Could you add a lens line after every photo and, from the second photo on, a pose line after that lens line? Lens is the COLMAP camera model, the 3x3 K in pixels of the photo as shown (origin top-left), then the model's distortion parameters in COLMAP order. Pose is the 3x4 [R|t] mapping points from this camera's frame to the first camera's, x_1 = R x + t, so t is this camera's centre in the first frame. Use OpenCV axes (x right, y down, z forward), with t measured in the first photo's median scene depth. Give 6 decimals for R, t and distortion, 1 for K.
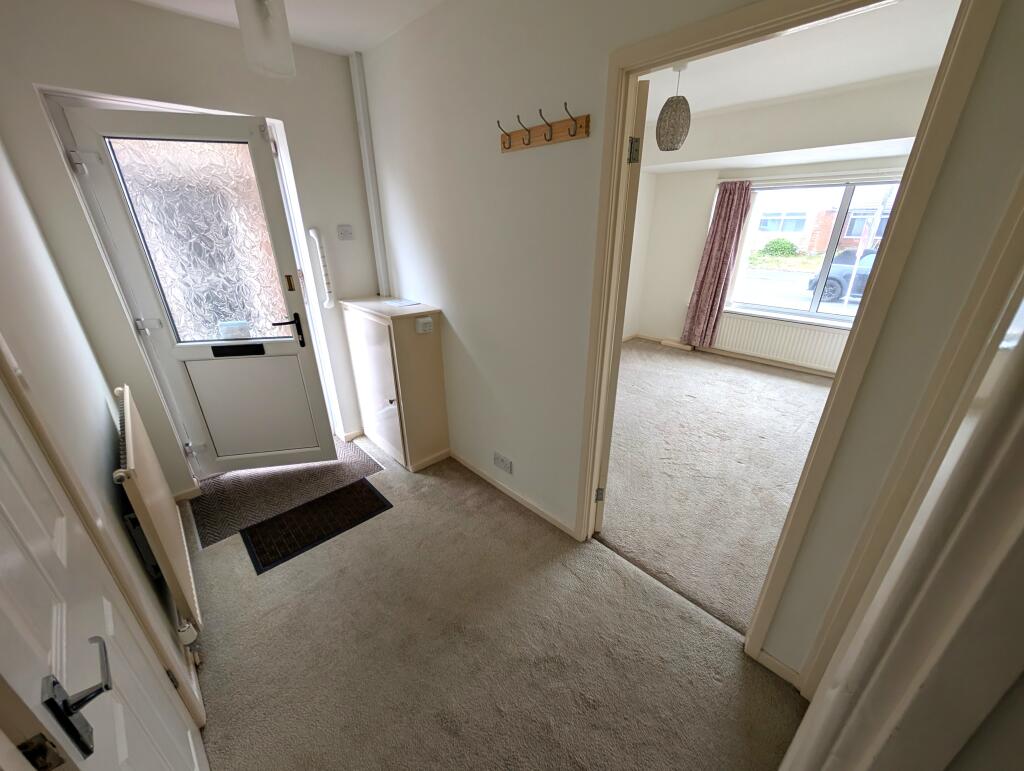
lens RADIAL K [[389.9, 0, 511.2], [0, 389.9, 386.8], [0, 0, 1]] dist [-0.000178, -0.000129]
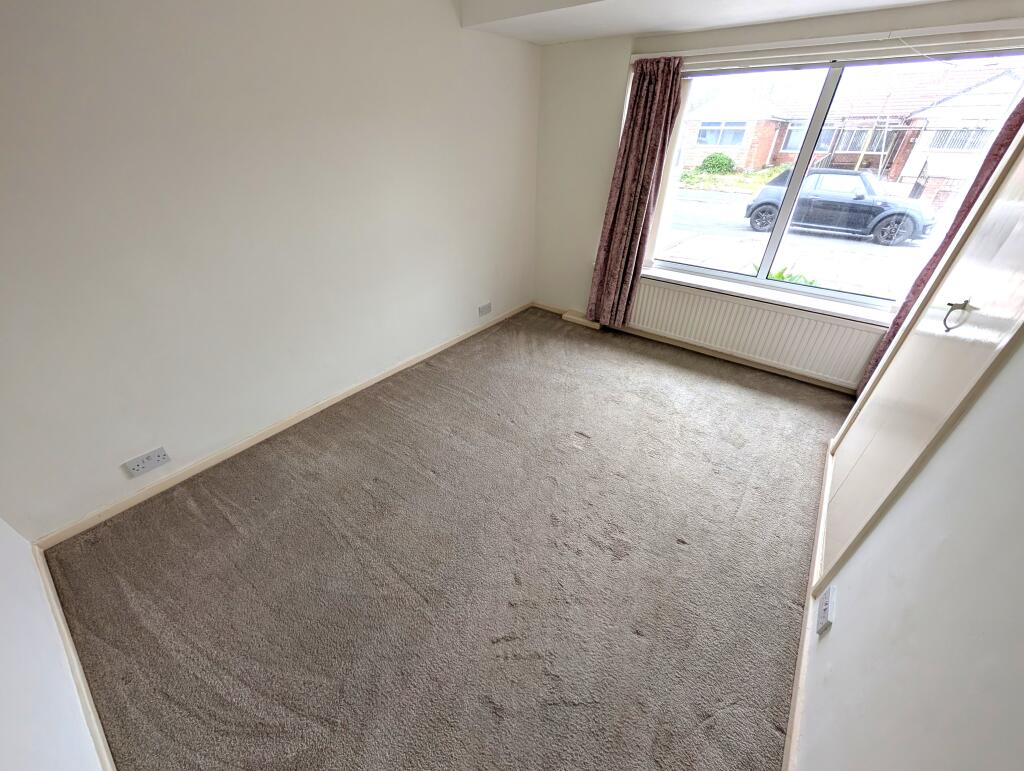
lens RADIAL K [[389.9, 0, 513.1], [0, 389.9, 386.5], [0, 0, 1]] dist [-0.000178, -0.000129]
pose [[0.988650, -0.076415, 0.129350, 0.219126], [0.051986, 0.981800, 0.182666, -0.139950], [-0.140955, -0.173868, 0.974629, 0.329946]]
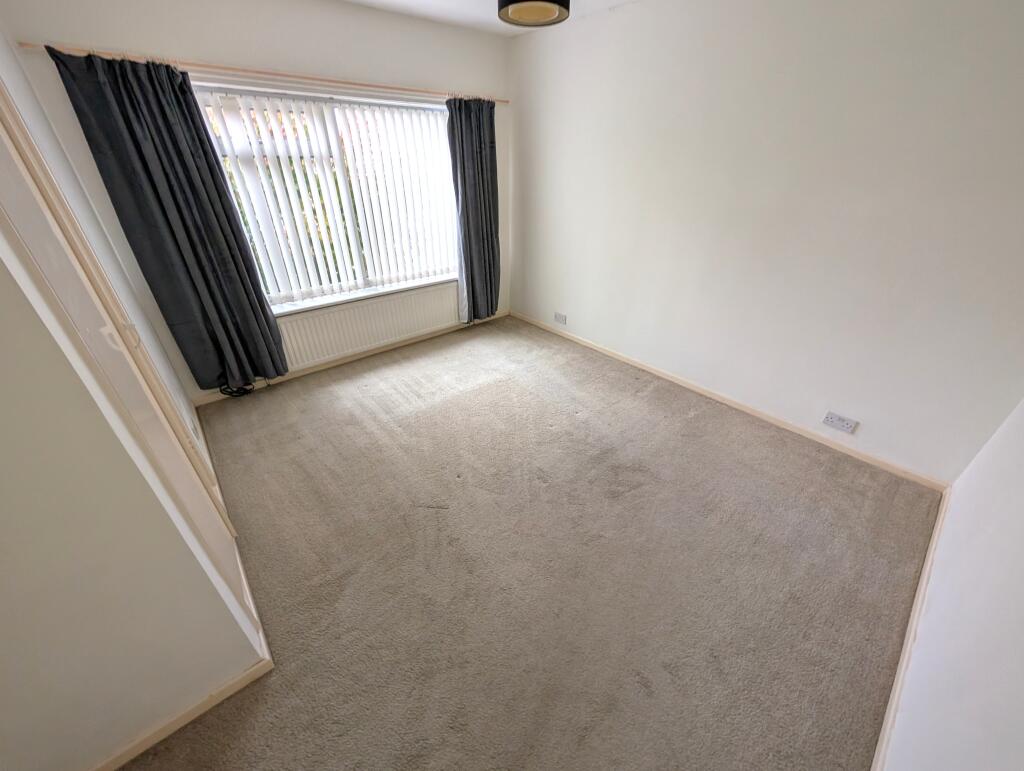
lens RADIAL K [[389.9, 0, 510.8], [0, 389.9, 383.9], [0, 0, 1]] dist [-0.000178, -0.000129]
pose [[0.067612, -0.501466, 0.862532, -0.017533], [0.392385, 0.808210, 0.439125, -0.234131], [-0.917313, 0.308754, 0.251412, 0.539441]]
